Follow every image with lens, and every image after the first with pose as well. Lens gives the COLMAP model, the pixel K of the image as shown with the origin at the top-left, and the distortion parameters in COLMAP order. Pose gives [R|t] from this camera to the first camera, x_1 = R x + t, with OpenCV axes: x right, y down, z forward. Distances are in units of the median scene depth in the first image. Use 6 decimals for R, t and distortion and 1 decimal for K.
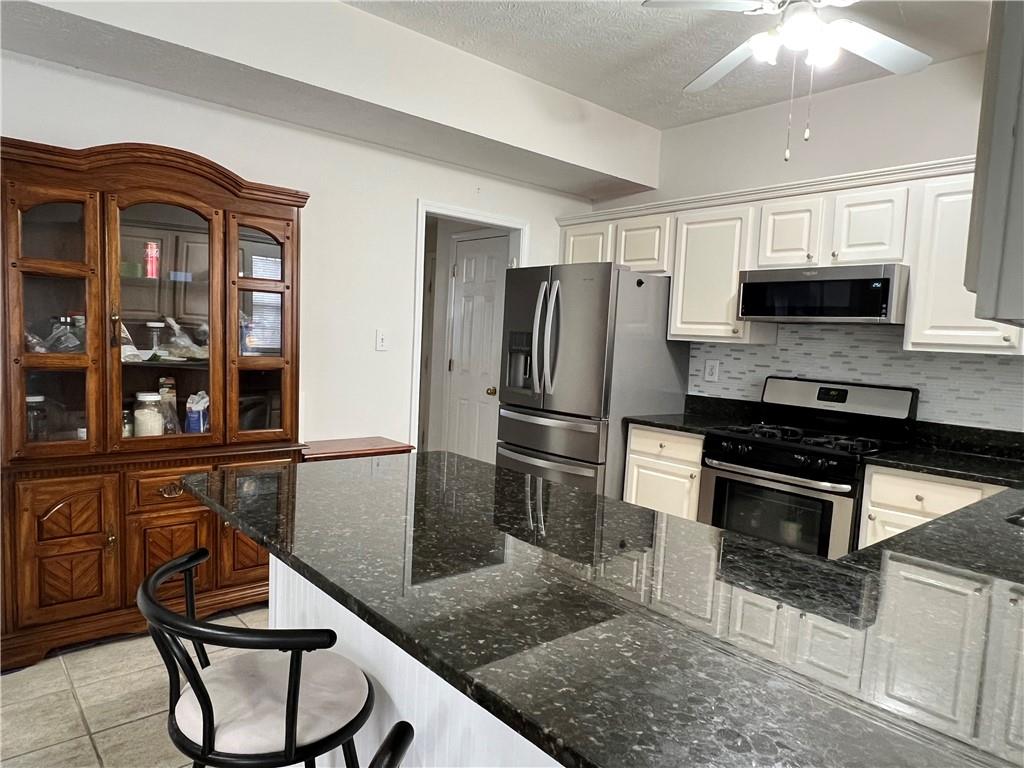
lens RADIAL K [[660.6, 0, 510.3], [0, 660.6, 385.4], [0, 0, 1]] dist [0.001184, 0.000527]
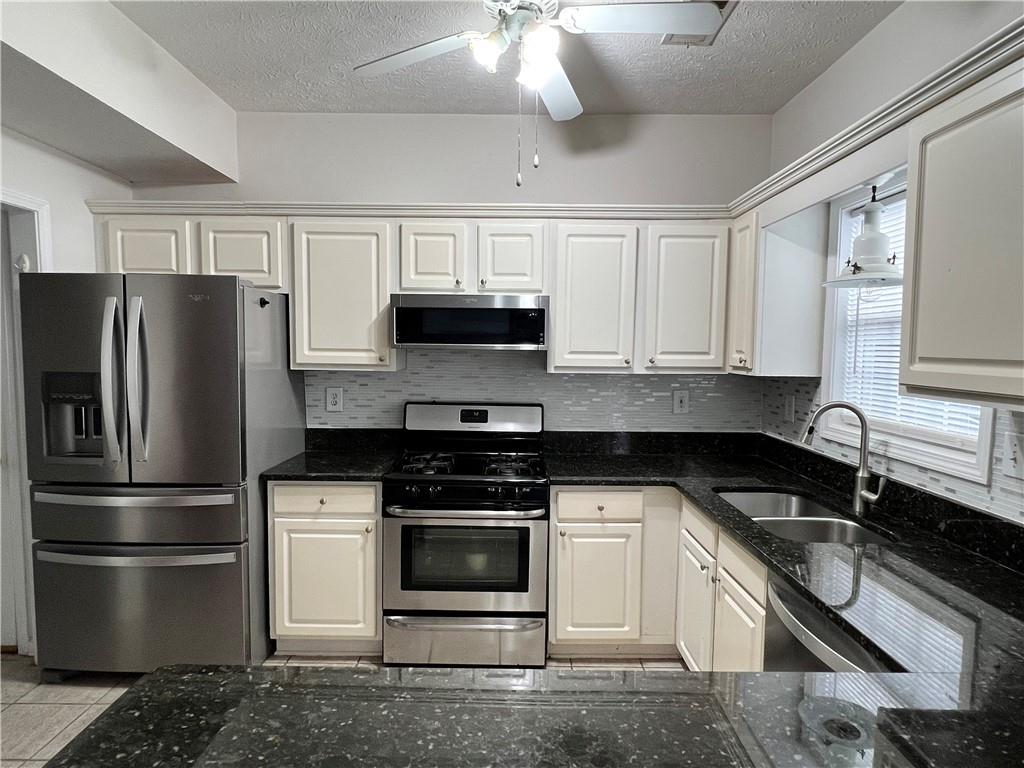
lens RADIAL K [[588.5, 0, 509.5], [0, 588.5, 389.6], [0, 0, 1]] dist [-0.002594, -0.000497]
pose [[0.655612, -0.097131, 0.748825, -0.158624], [0.076181, 0.995141, 0.062383, -0.078091], [-0.751246, 0.016147, 0.659825, 0.337809]]
